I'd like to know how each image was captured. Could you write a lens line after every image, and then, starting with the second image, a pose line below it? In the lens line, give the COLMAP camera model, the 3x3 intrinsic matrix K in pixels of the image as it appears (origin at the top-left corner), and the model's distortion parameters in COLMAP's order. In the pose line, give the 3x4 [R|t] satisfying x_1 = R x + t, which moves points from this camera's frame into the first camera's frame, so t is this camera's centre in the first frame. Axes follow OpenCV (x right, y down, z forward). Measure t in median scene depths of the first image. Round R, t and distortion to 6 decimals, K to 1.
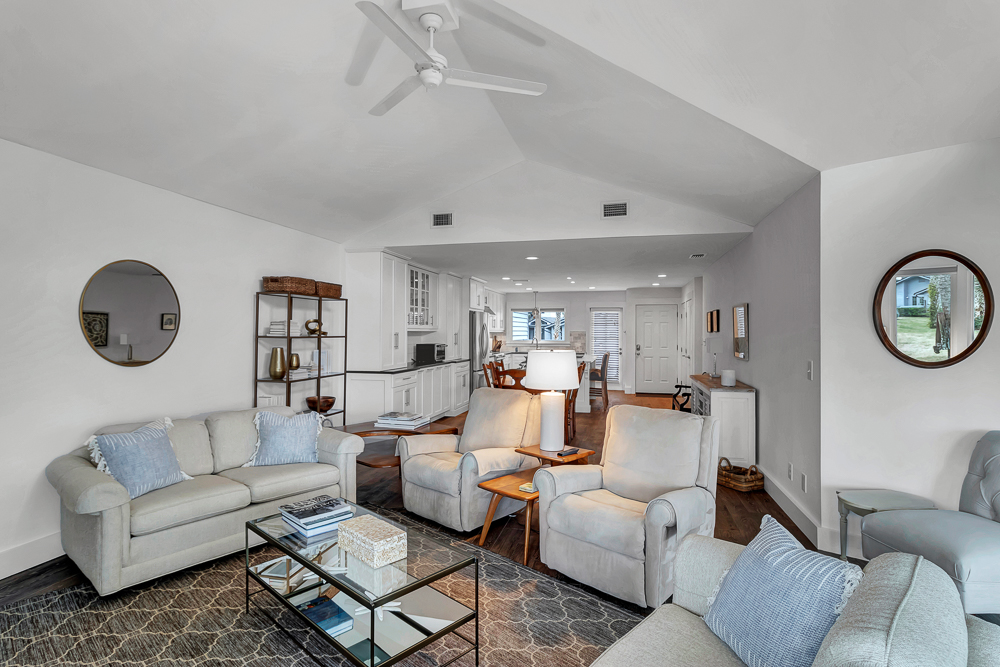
lens RADIAL K [[503.4, 0, 506.1], [0, 503.4, 329.4], [0, 0, 1]] dist [-0.000154, -0.000086]
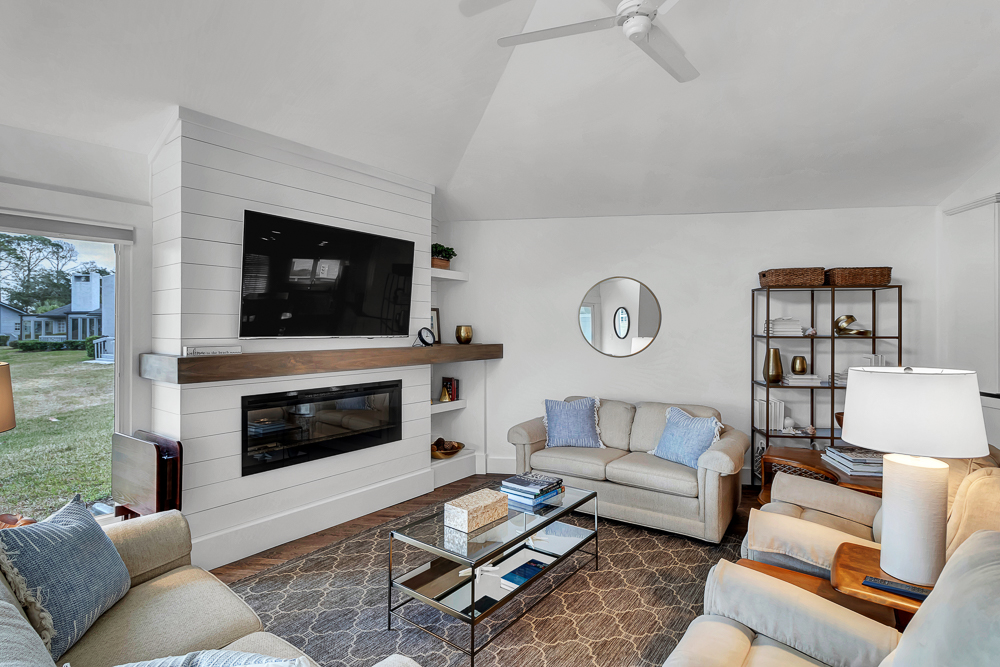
lens RADIAL K [[503.4, 0, 506.1], [0, 503.4, 329.4], [0, 0, 1]] dist [-0.000154, -0.000086]
pose [[0.101763, -0.000669, -0.994808, 0.407835], [0.002904, 0.999996, -0.000376, 0.001017], [0.994804, -0.002851, 0.101765, 0.432042]]
